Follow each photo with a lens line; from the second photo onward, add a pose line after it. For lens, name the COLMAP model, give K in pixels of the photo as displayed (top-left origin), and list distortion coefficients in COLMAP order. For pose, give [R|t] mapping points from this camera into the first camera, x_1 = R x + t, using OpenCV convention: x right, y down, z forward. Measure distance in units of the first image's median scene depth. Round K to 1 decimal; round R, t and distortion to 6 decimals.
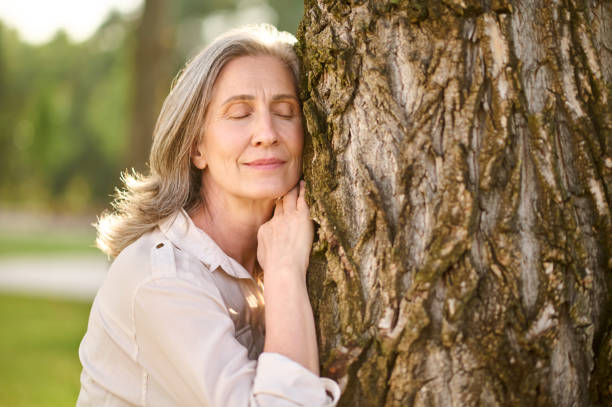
lens RADIAL K [[1478.7, 0, 306.0], [0, 1478.7, 203.5], [0, 0, 1]] dist [0.002391, 0.529380]
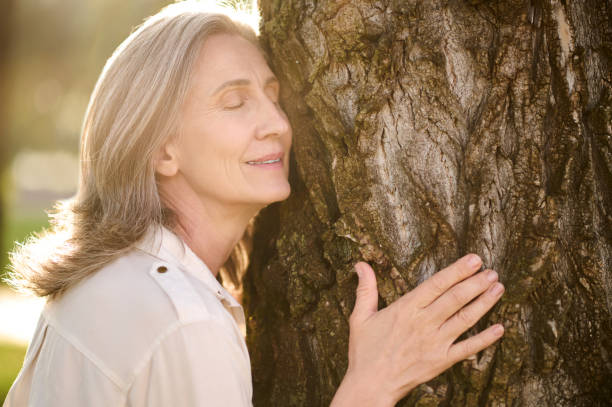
lens RADIAL K [[1478.7, 0, 306.0], [0, 1478.7, 203.5], [0, 0, 1]] dist [0.002391, 0.529380]
pose [[0.882490, -0.062595, 0.466148, -0.429234], [0.039520, 0.997468, 0.059123, -0.062051], [-0.468668, -0.033753, 0.882729, 0.280235]]
